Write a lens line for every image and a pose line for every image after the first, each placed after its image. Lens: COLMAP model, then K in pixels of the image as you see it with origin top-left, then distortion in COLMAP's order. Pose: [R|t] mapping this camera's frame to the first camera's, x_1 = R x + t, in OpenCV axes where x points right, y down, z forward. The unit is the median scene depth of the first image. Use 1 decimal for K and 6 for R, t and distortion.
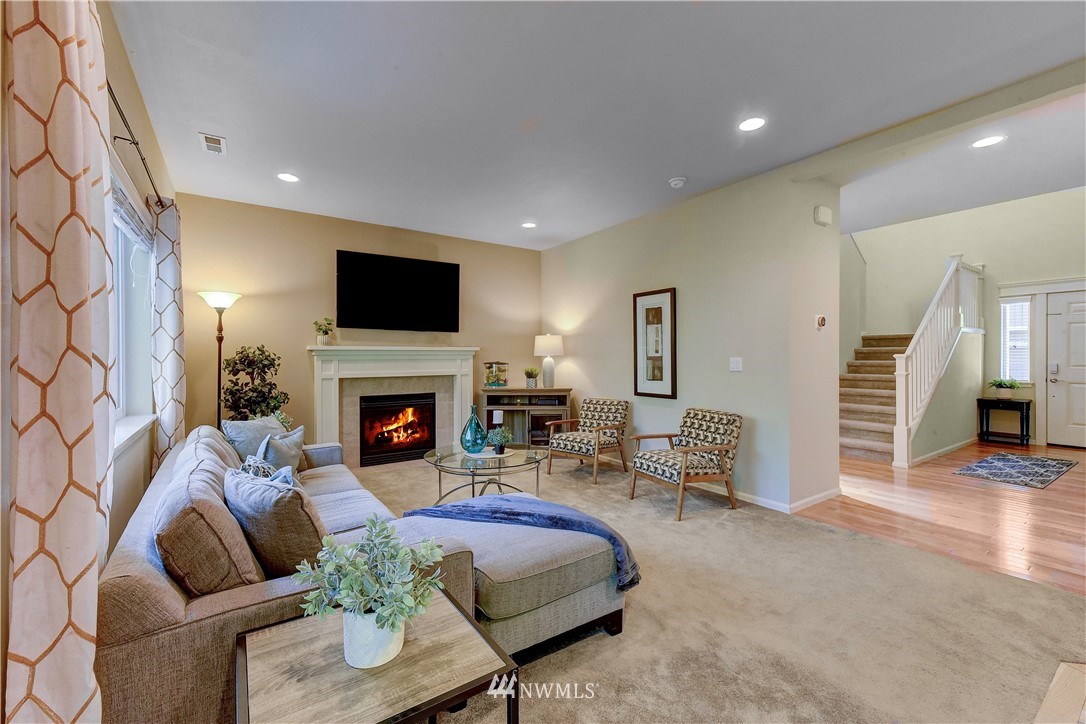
lens RADIAL K [[452.0, 0, 550.5], [0, 452.0, 362.3], [0, 0, 1]] dist [0.003336, 0.000600]
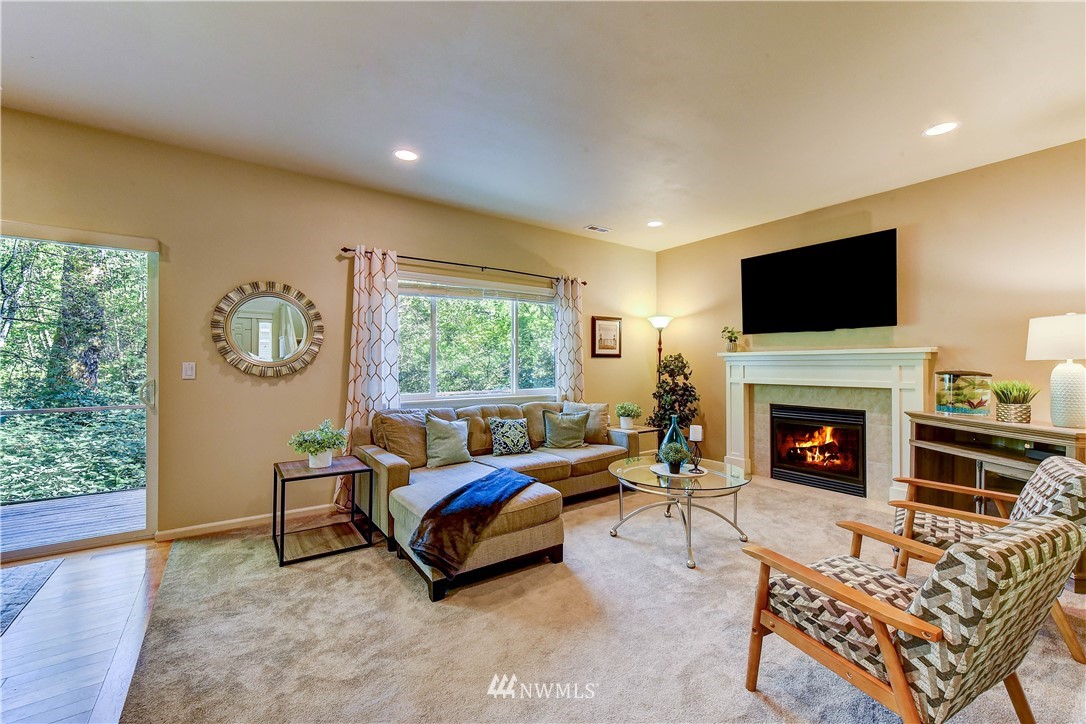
lens RADIAL K [[452.0, 0, 547.8], [0, 452.0, 361.1], [0, 0, 1]] dist [0.003336, 0.000600]
pose [[-0.001551, -0.005718, -0.999982, 0.509547], [-0.014677, 0.999876, -0.005695, -0.003251], [0.999891, 0.014668, -0.001635, 0.502157]]
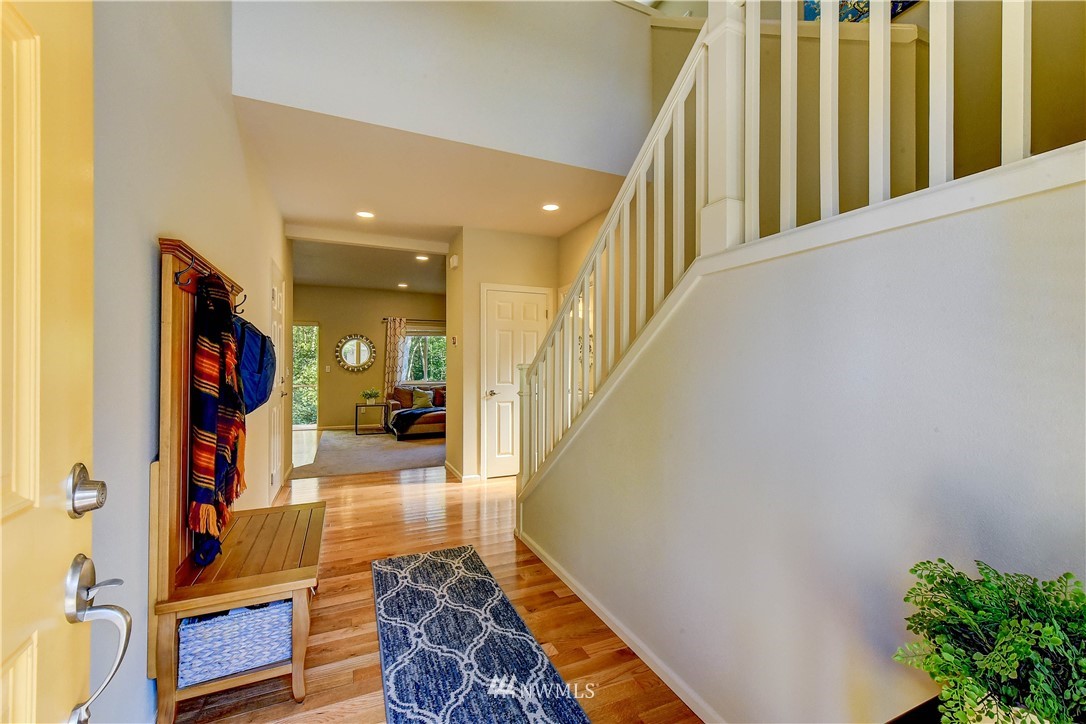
lens RADIAL K [[452.0, 0, 549.5], [0, 452.0, 359.8], [0, 0, 1]] dist [0.003336, 0.000600]
pose [[-0.189227, -0.001216, -0.981933, 2.173425], [-0.014317, 0.999896, 0.001521, -0.064185], [0.981829, 0.014346, -0.189225, 1.706949]]
